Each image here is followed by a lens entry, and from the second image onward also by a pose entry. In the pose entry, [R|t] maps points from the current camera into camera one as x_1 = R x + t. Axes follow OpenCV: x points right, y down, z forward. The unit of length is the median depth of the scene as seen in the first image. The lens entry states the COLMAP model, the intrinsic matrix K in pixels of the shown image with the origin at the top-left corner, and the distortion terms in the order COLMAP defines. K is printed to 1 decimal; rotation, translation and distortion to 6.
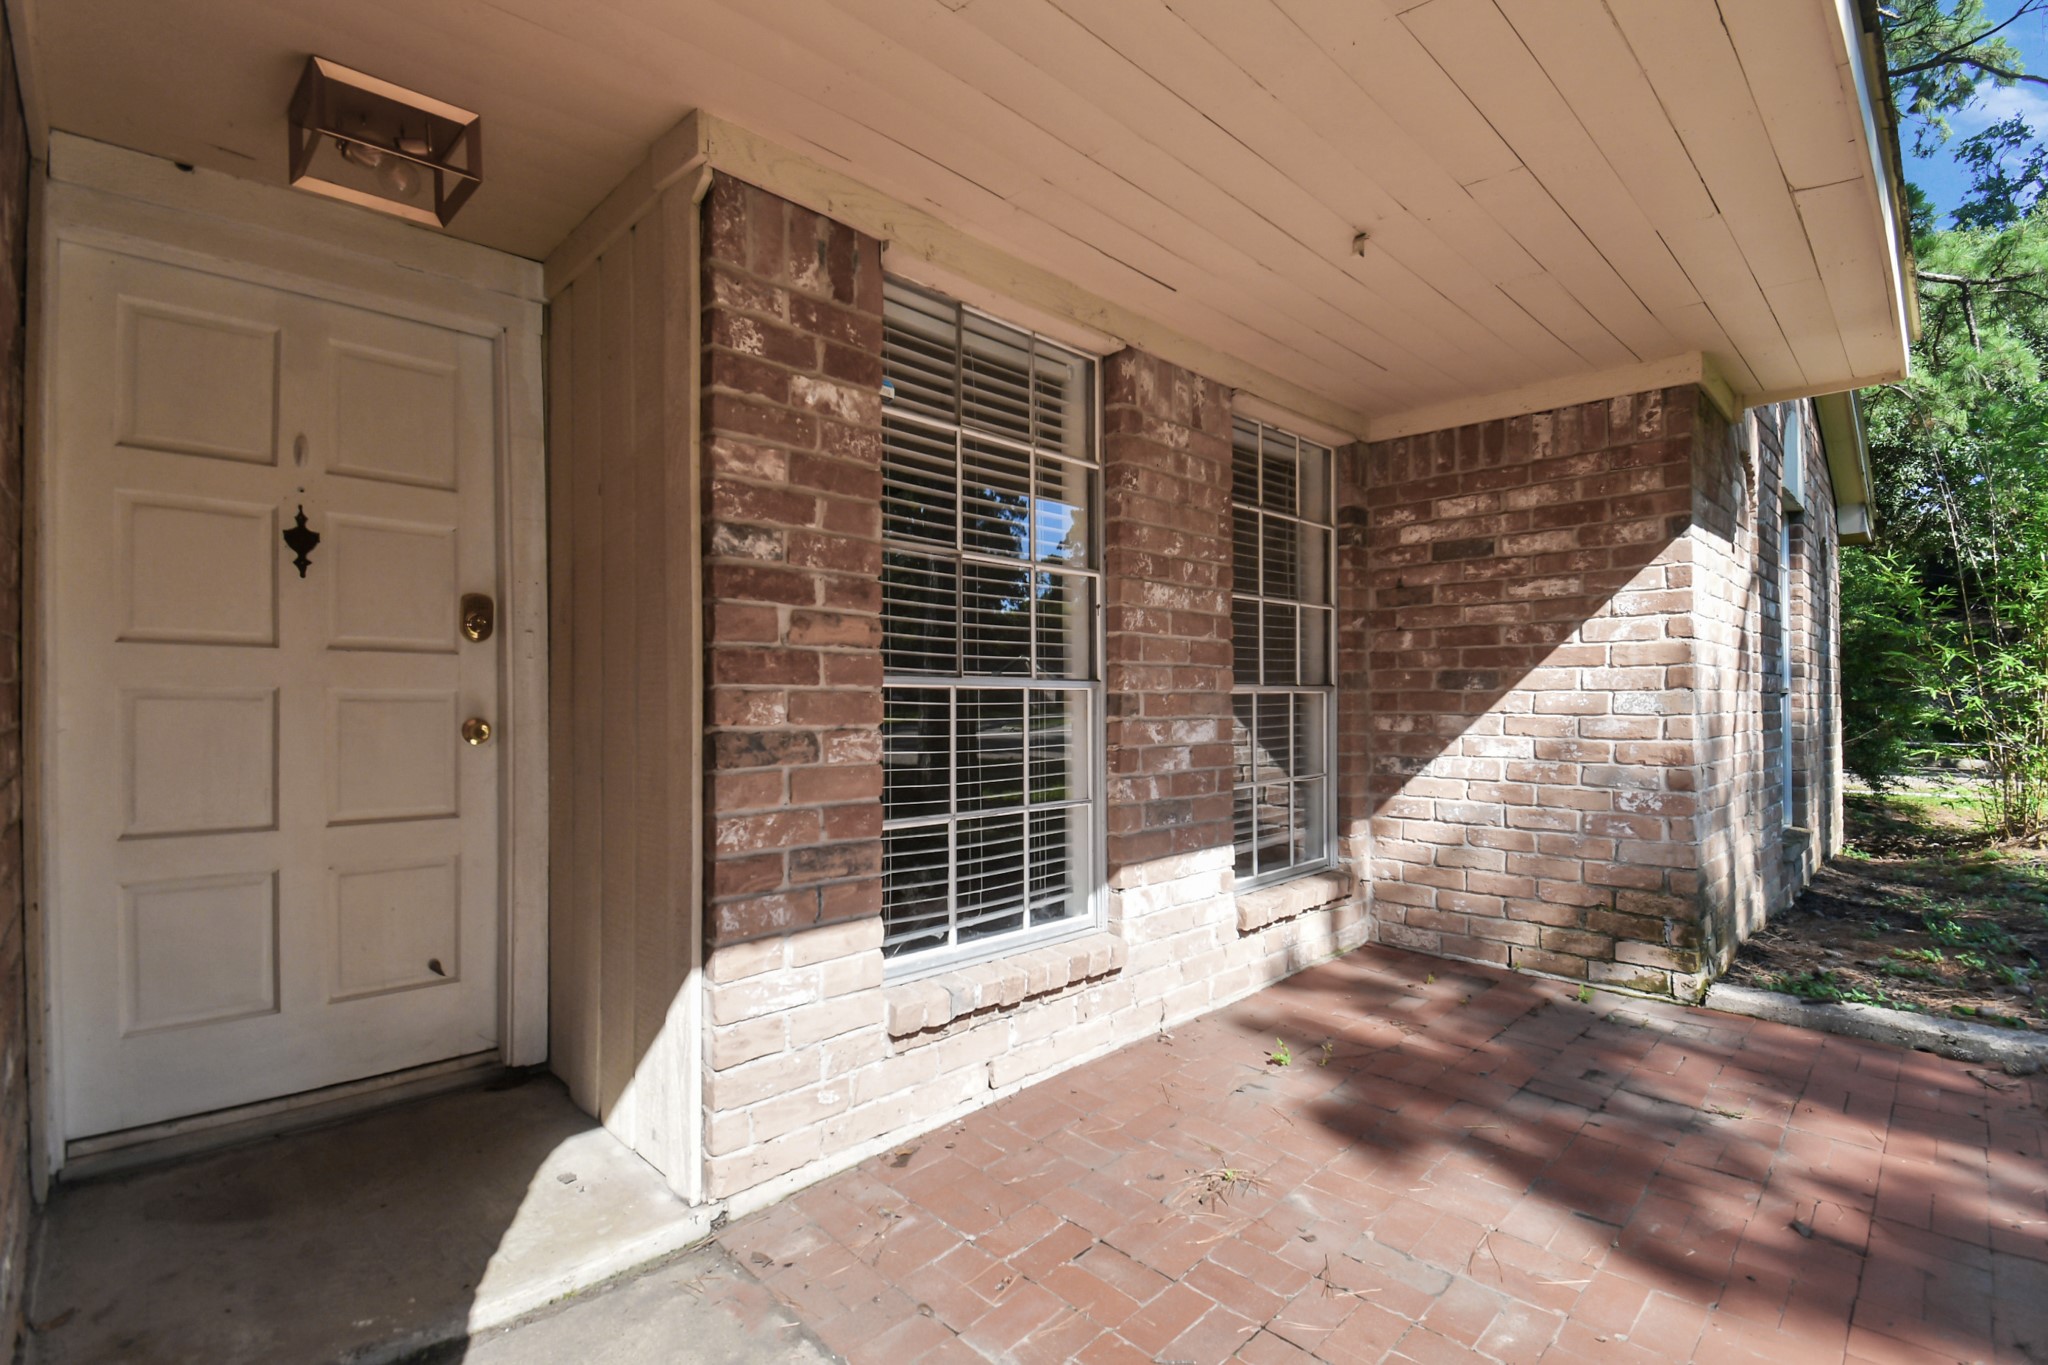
lens RADIAL K [[958.3, 0, 1030.1], [0, 958.3, 690.9], [0, 0, 1]] dist [0.023633, -0.029666]
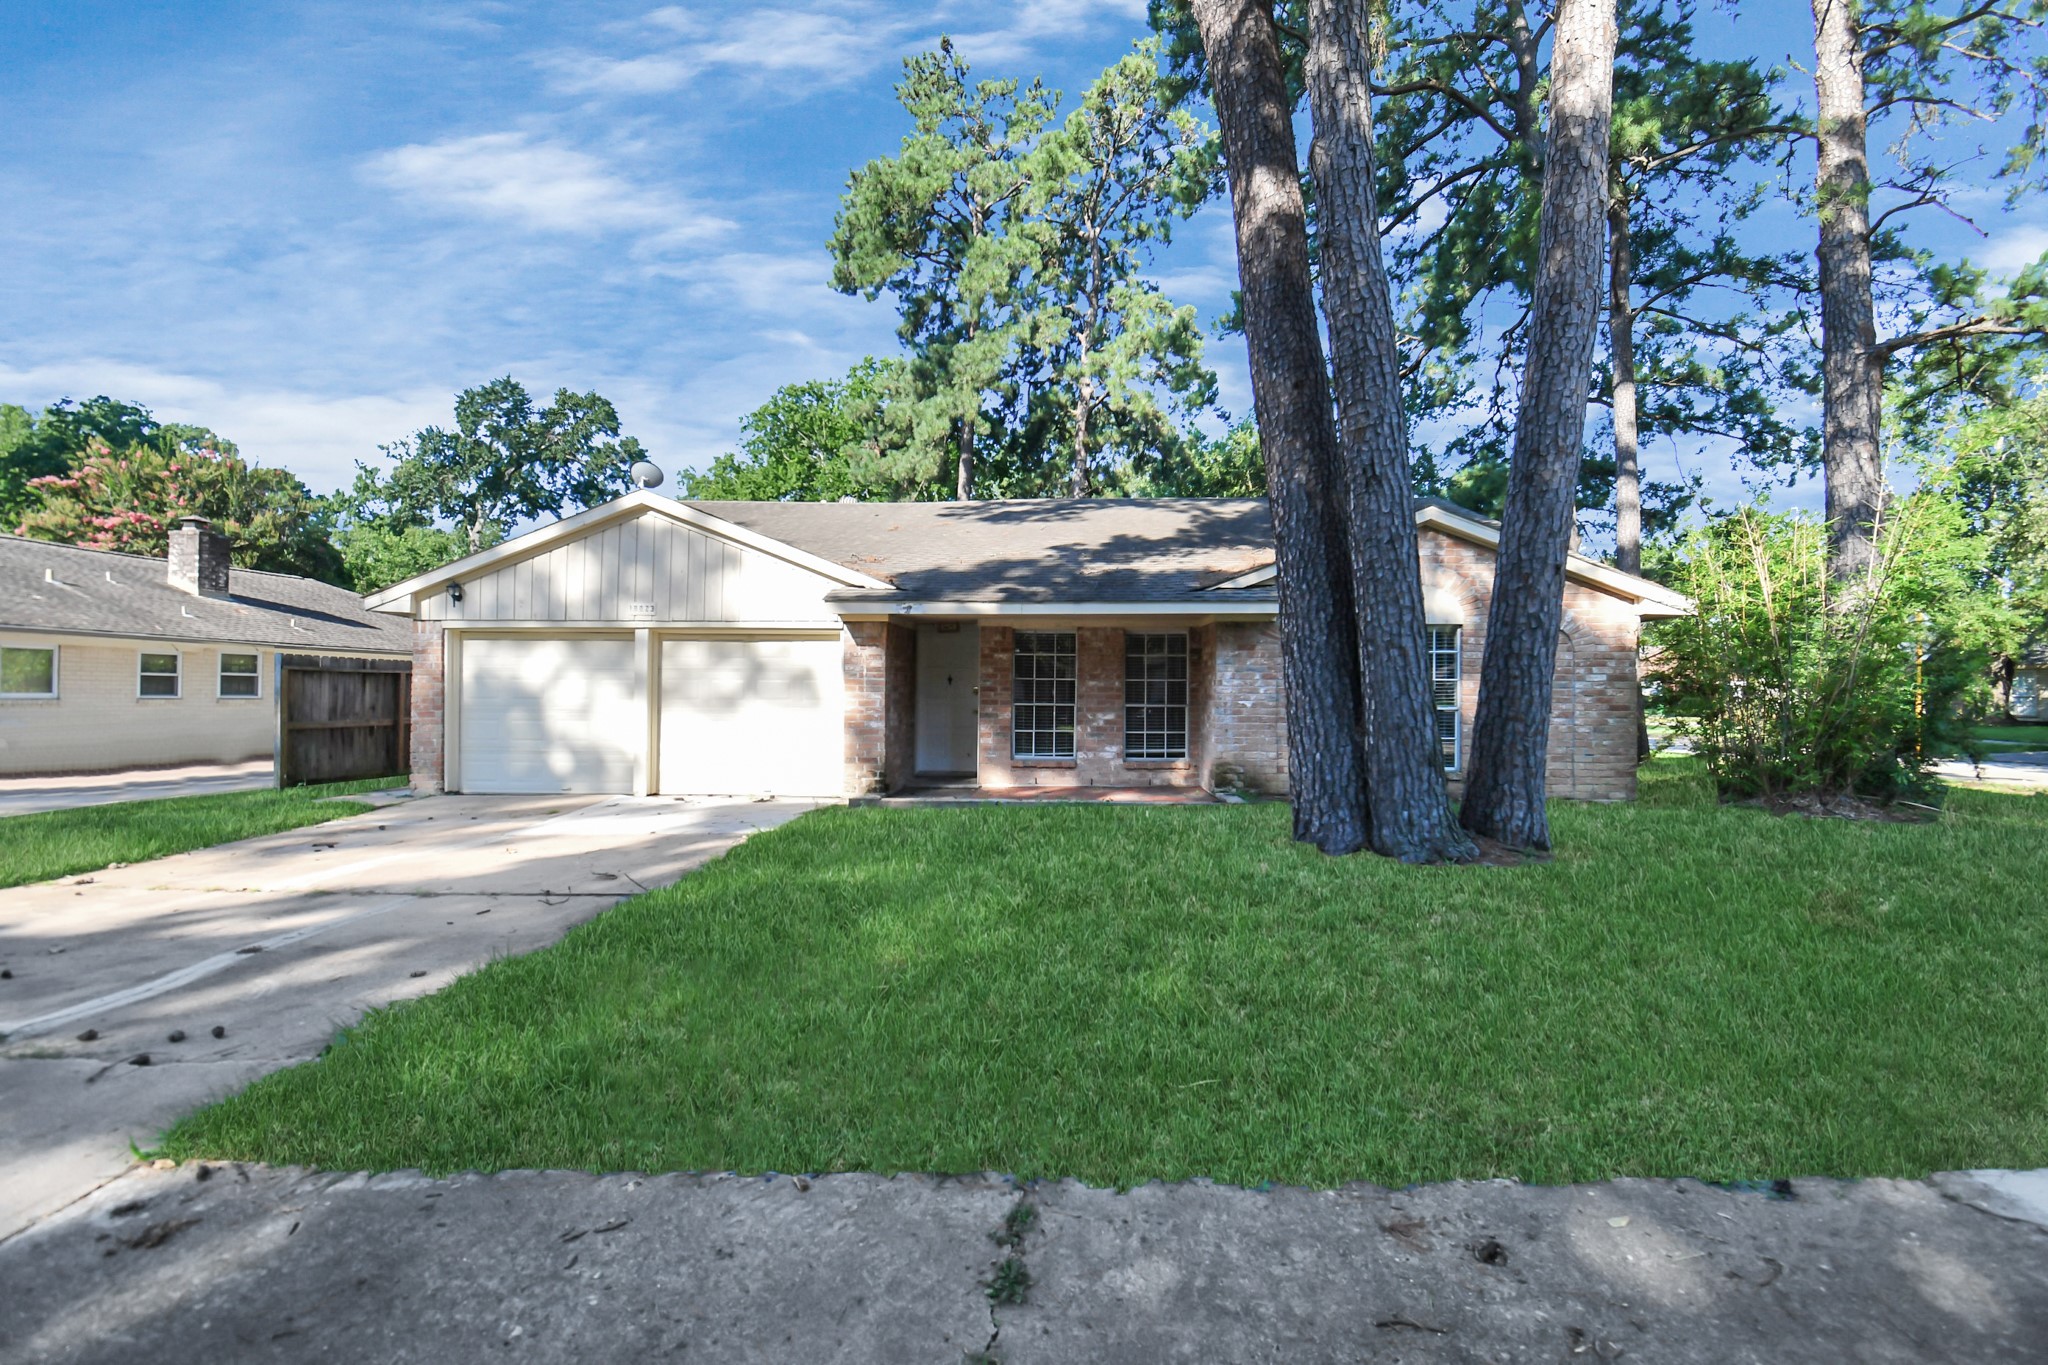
lens RADIAL K [[958.9, 0, 1013.5], [0, 958.9, 687.5], [0, 0, 1]] dist [0.020692, -0.000184]
pose [[0.680962, -0.008322, -0.732271, 3.614551], [0.001784, 0.999951, -0.009705, -0.051262], [0.732316, 0.005303, 0.680944, -2.569658]]
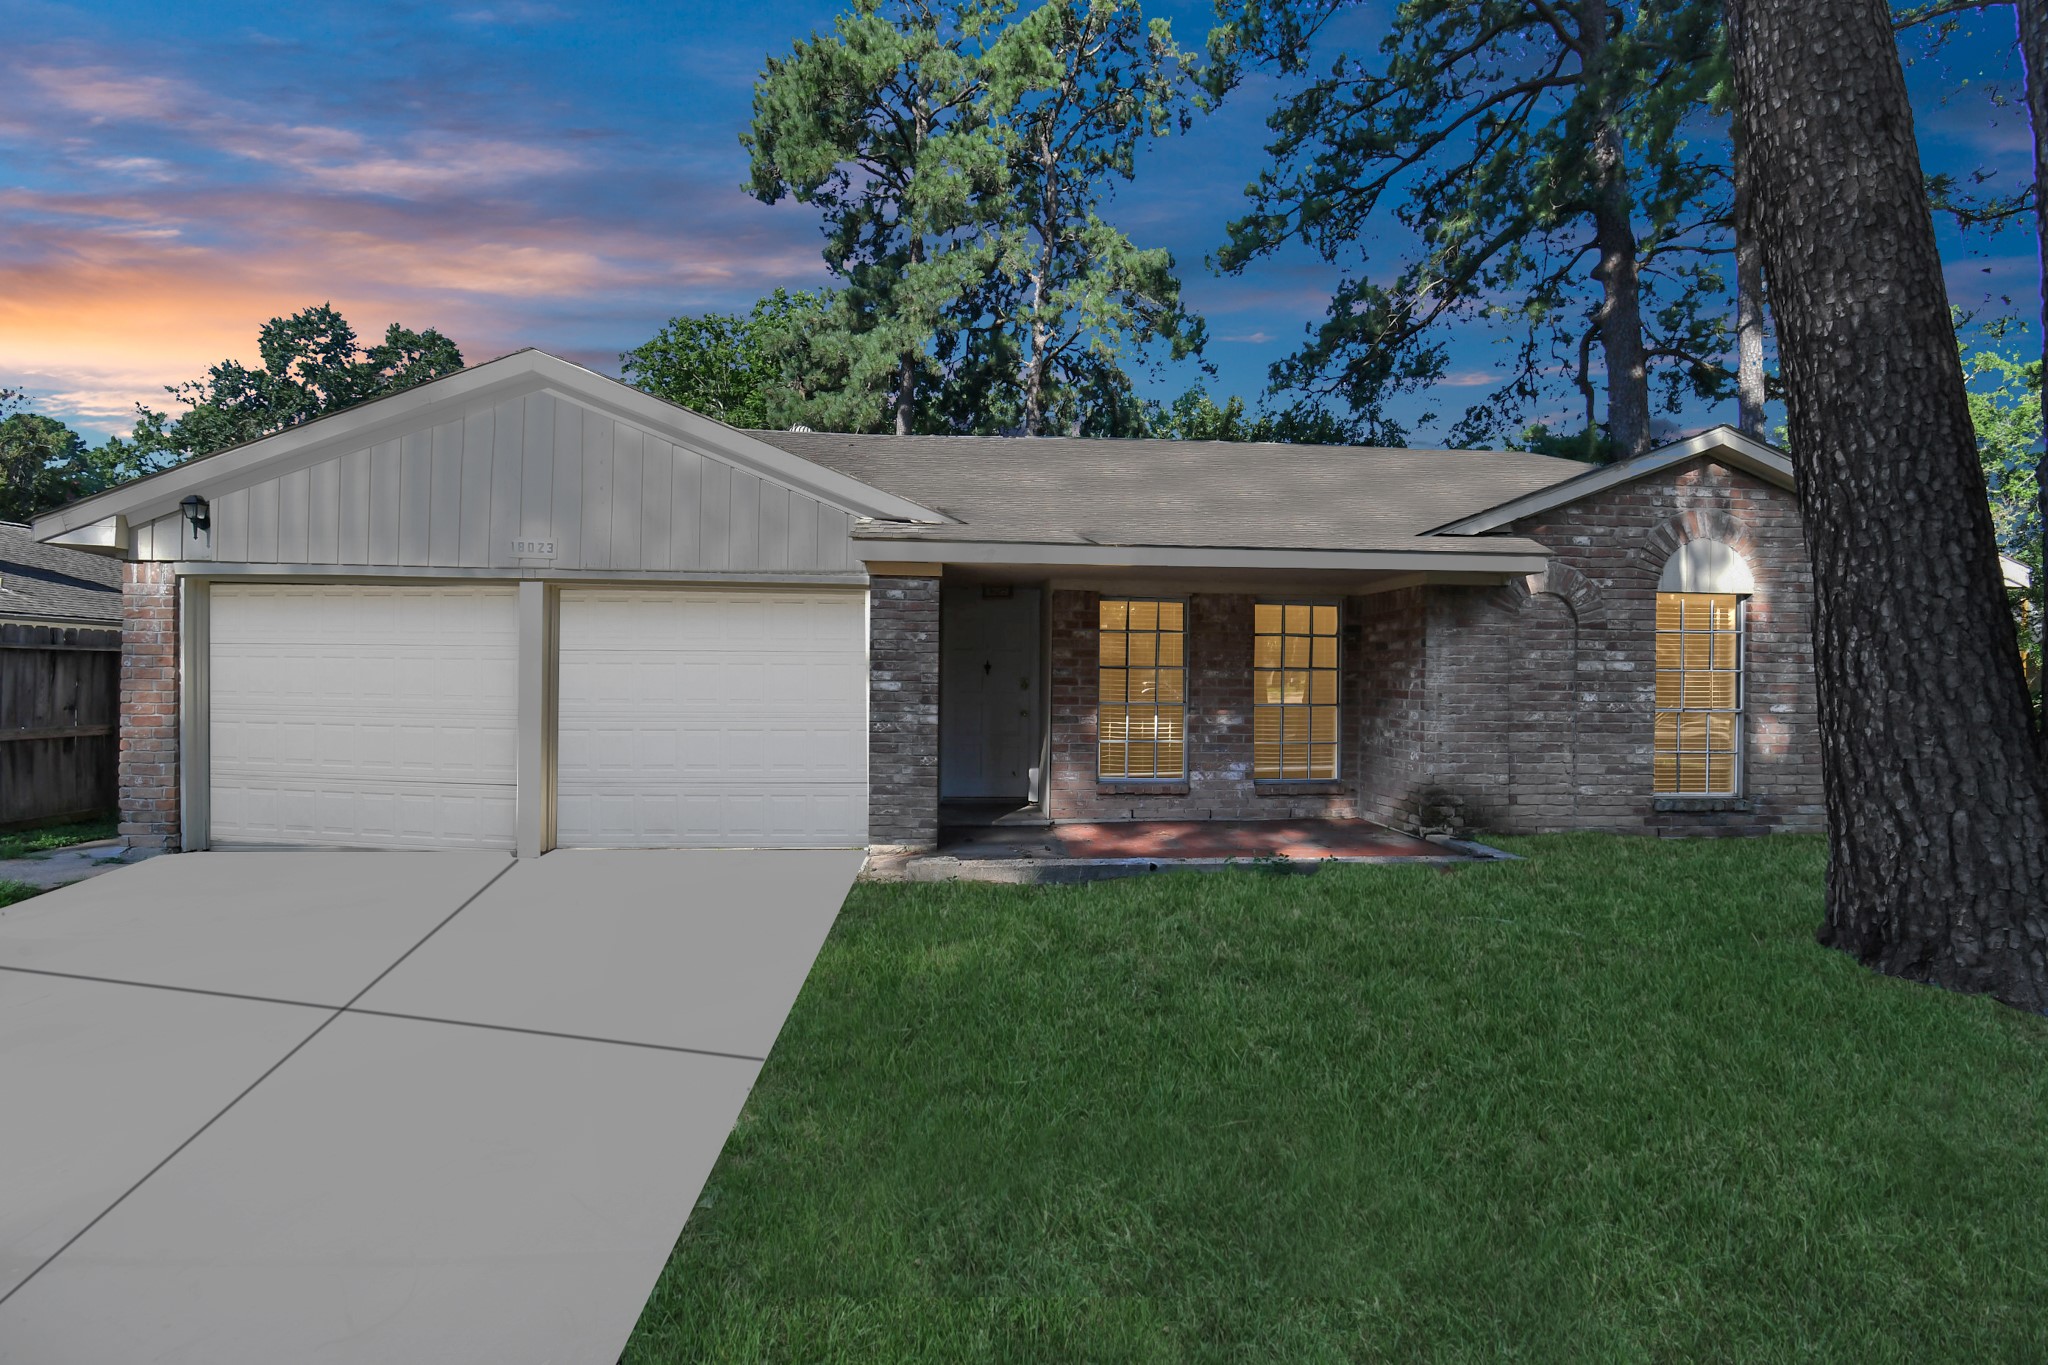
lens RADIAL K [[958.3, 0, 1030.1], [0, 958.3, 690.9], [0, 0, 1]] dist [0.023633, -0.029666]
pose [[0.779648, 0.004792, -0.626199, 1.879831], [-0.001448, 0.999982, 0.005849, -0.077932], [0.626216, -0.003654, 0.779641, -2.006233]]
